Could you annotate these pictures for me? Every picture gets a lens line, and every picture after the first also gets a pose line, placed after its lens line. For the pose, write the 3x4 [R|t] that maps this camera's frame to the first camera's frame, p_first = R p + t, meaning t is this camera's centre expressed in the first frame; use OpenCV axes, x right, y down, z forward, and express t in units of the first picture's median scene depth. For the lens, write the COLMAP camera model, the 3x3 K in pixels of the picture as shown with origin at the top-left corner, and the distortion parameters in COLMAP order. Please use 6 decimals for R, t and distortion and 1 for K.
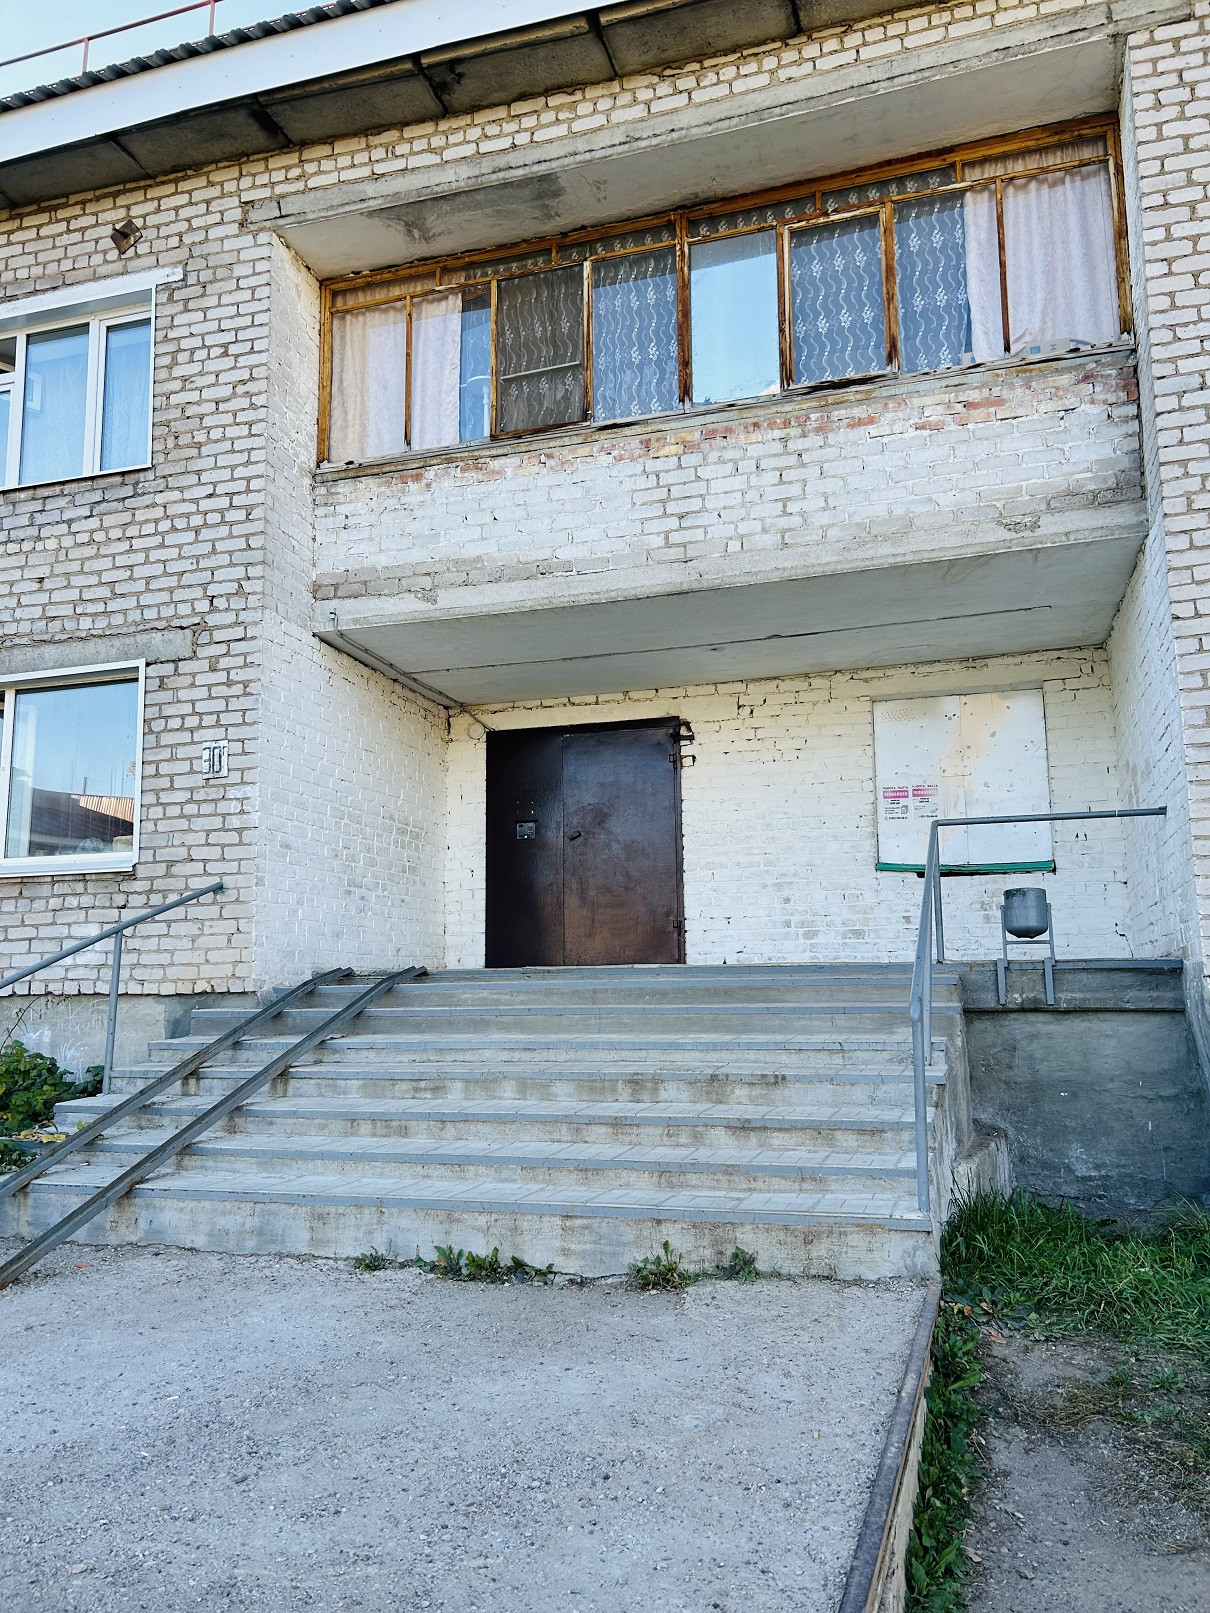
lens RADIAL K [[1236.0, 0, 605.0], [0, 1236.0, 806.5], [0, 0, 1]] dist [0.022837, -0.003633]
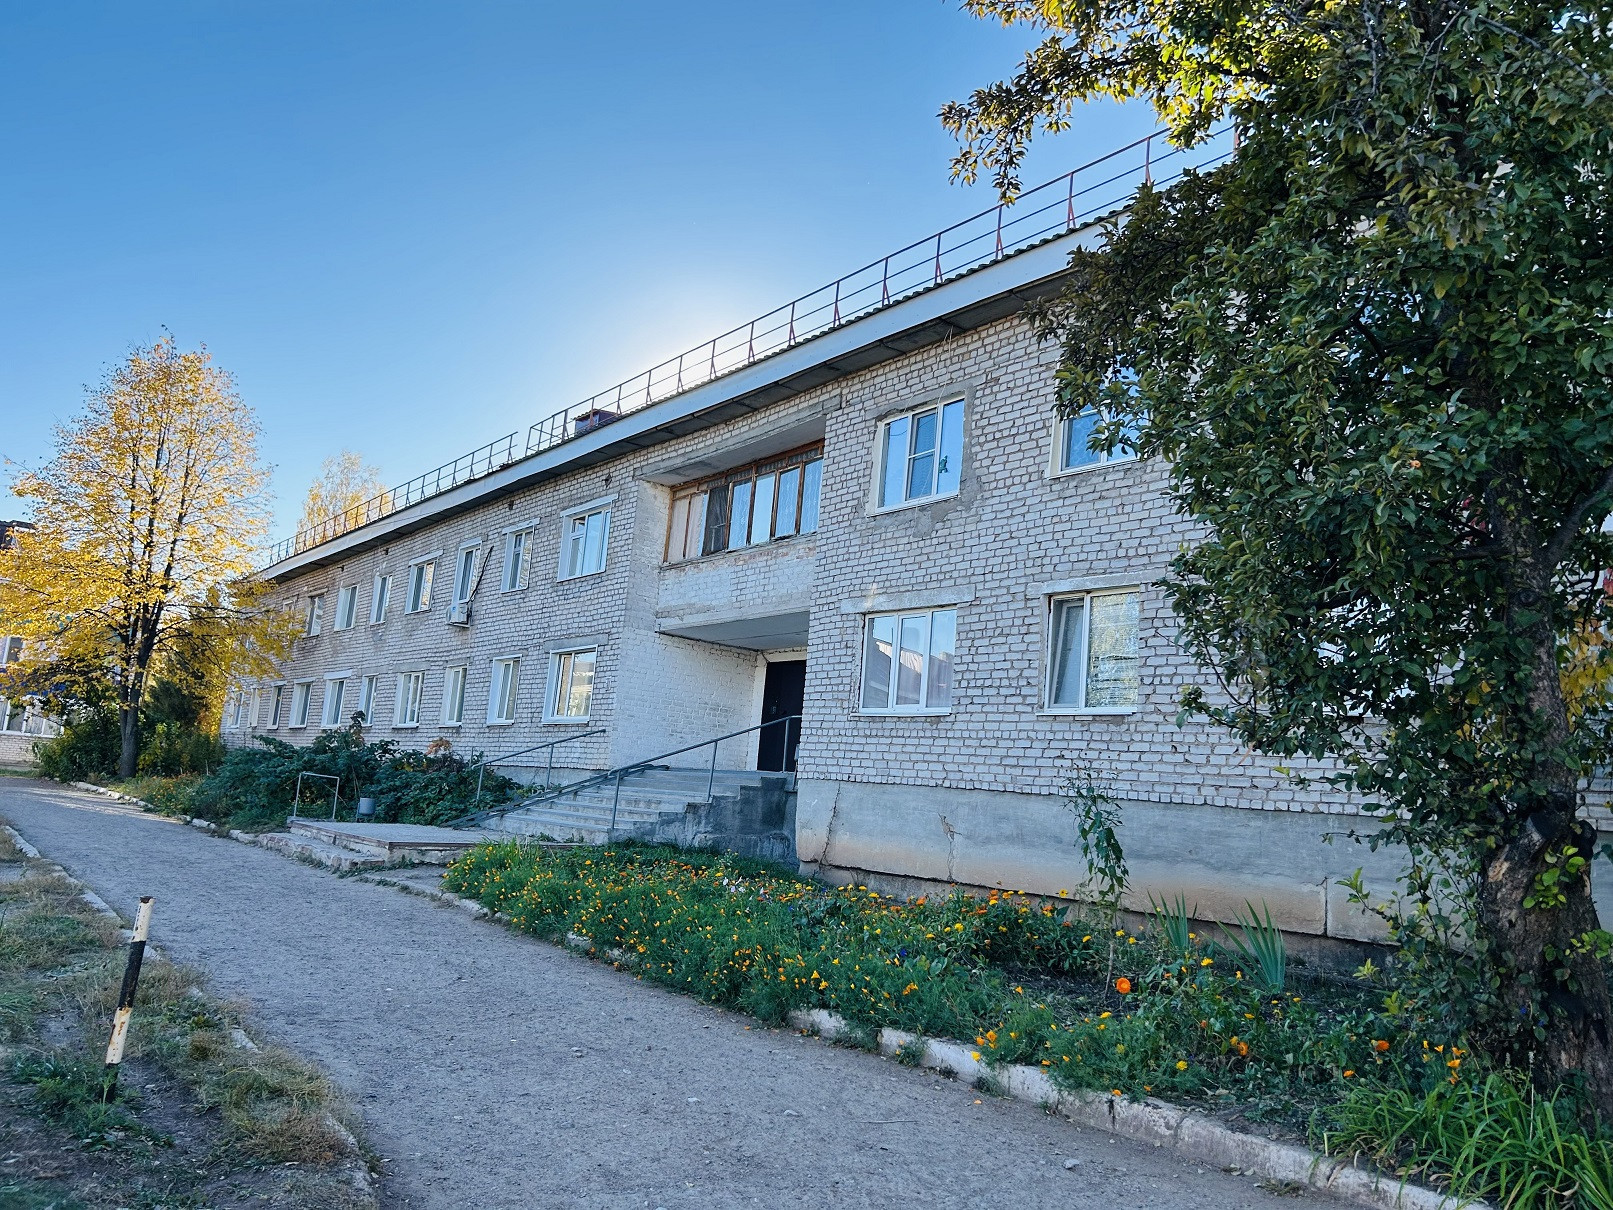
lens RADIAL K [[1236.0, 0, 806.5], [0, 1236.0, 605.0], [0, 0, 1]] dist [0.022837, -0.003633]
pose [[0.809434, -0.016398, -0.586982, 1.542689], [-0.002964, 0.999483, -0.032009, -0.116731], [0.587203, 0.027649, 0.808967, -0.894009]]
